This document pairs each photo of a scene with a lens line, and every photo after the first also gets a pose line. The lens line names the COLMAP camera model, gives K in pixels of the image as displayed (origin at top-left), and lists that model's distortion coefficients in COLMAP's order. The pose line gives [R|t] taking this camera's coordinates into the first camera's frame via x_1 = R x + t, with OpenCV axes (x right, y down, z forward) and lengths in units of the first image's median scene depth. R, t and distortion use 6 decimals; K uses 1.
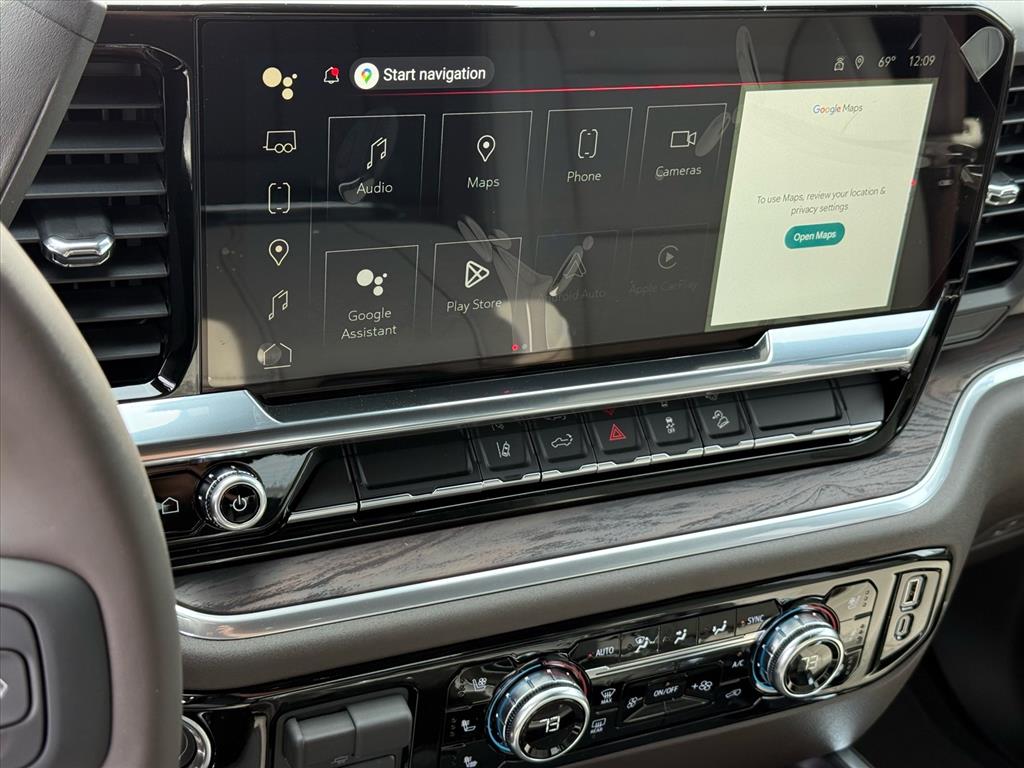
lens RADIAL K [[1385.4, 0, 513.2], [0, 1385.4, 378.3], [0, 0, 1]] dist [0.079863, 0.000000]
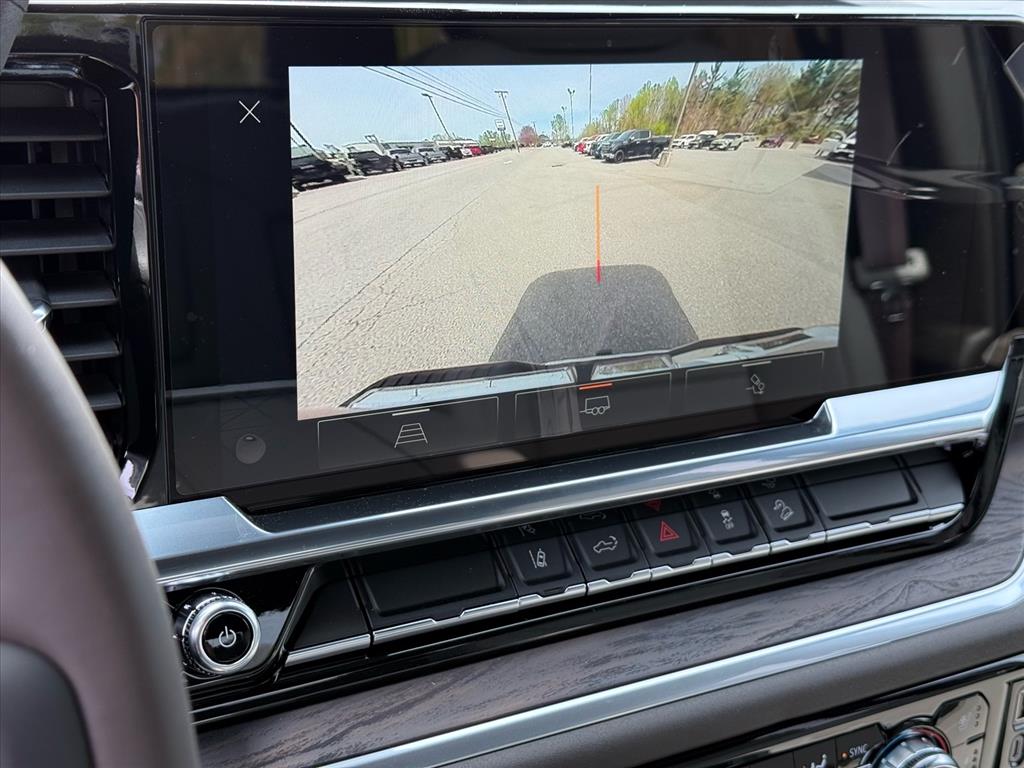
lens RADIAL K [[1385.4, 0, 489.3], [0, 1385.4, 407.5], [0, 0, 1]] dist [0.079863, 0.000000]
pose [[0.995049, -0.082263, 0.055779, -0.072119], [0.089172, 0.986757, -0.135492, 0.069906], [-0.043895, 0.139795, 0.989207, 0.179555]]
